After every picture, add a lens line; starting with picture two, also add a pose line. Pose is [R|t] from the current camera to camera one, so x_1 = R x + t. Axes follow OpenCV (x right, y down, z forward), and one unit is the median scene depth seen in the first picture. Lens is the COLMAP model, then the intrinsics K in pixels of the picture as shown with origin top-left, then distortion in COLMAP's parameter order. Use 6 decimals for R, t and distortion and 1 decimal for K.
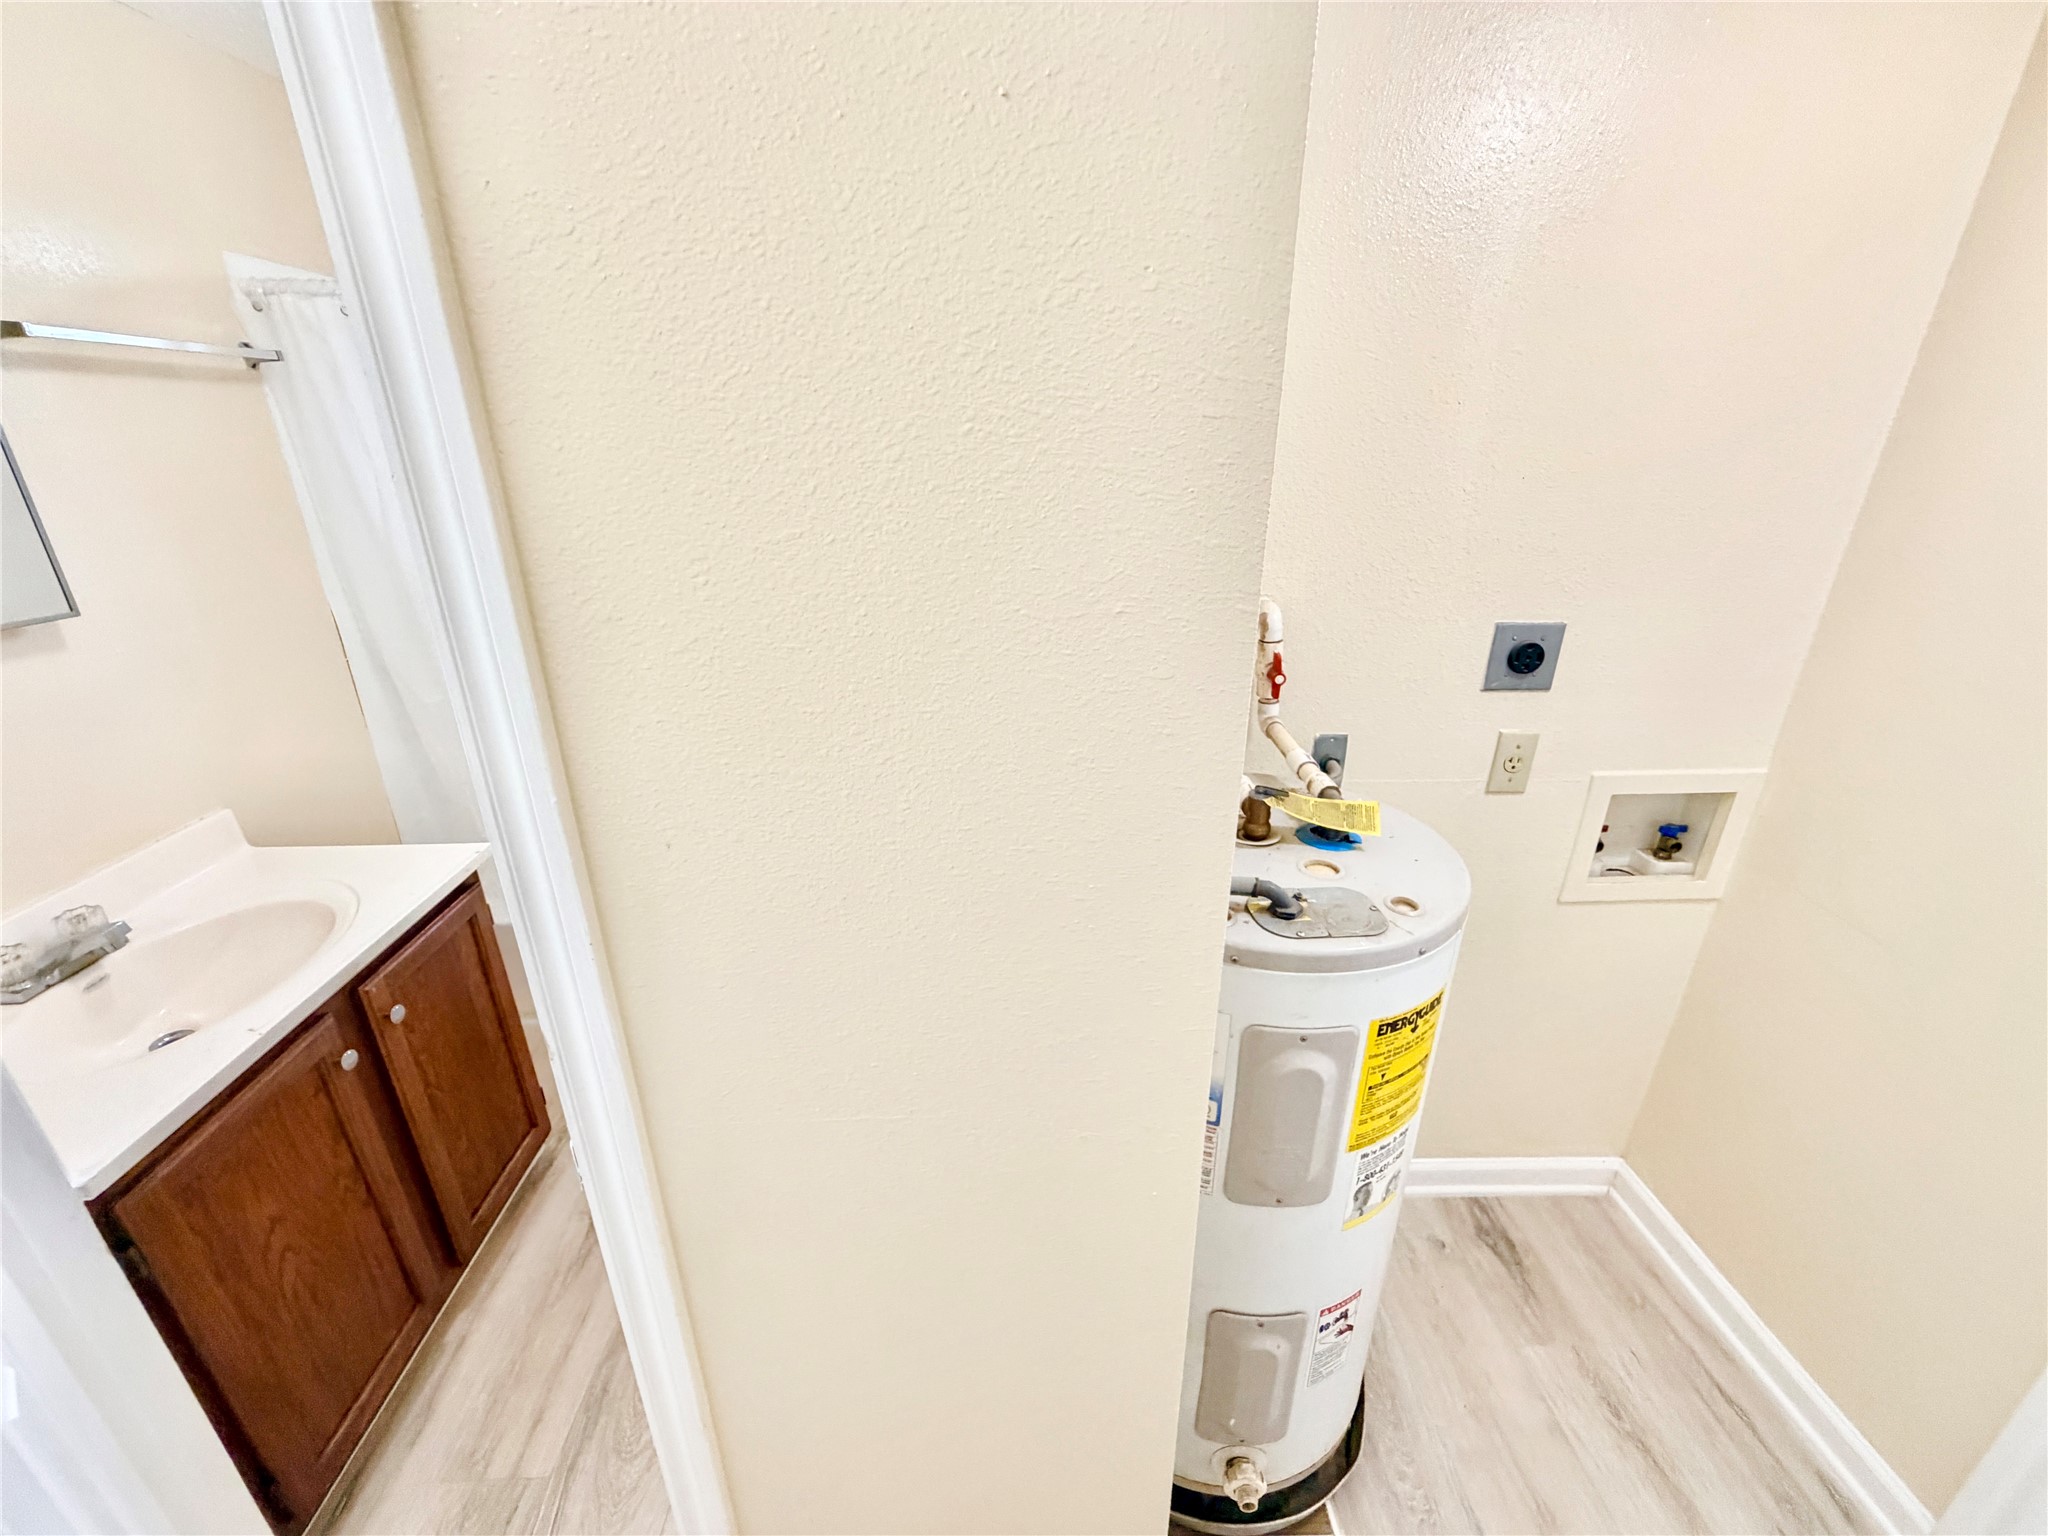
lens RADIAL K [[821.5, 0, 1021.8], [0, 821.5, 770.4], [0, 0, 1]] dist [0.001638, 0.000335]
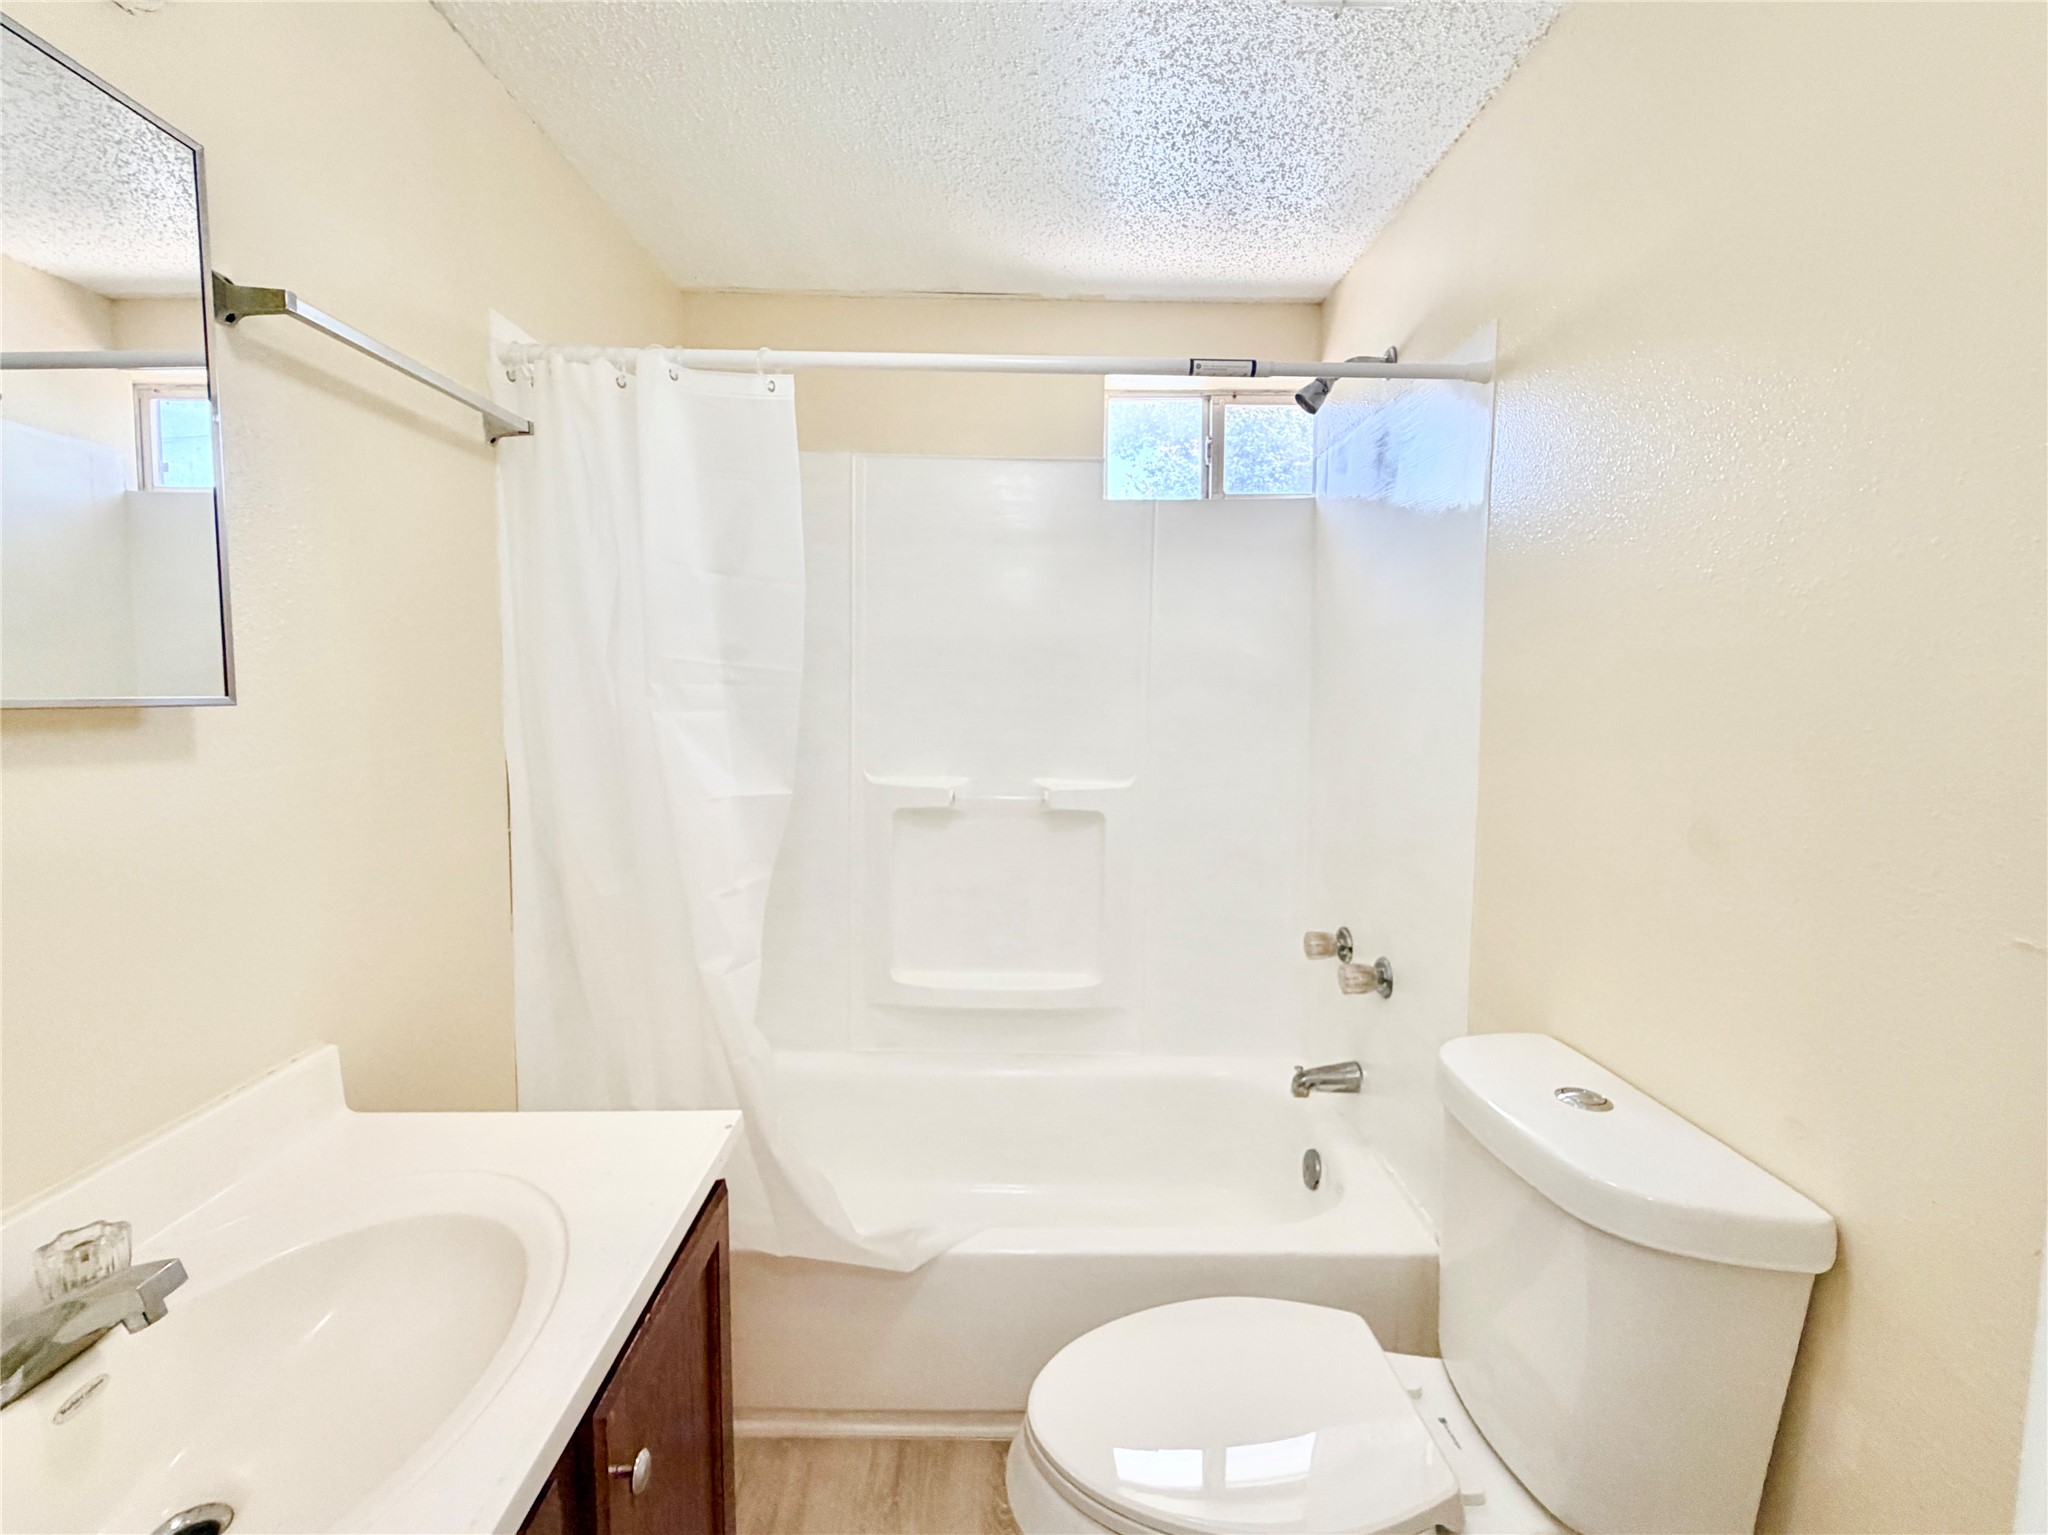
lens RADIAL K [[898.0, 0, 1011.1], [0, 898.0, 775.8], [0, 0, 1]] dist [0.000008, 0.000460]
pose [[0.999814, 0.015040, -0.012051, -0.525552], [-0.017877, 0.957340, -0.288410, 0.044592], [0.007199, 0.288572, 0.957431, 0.355402]]
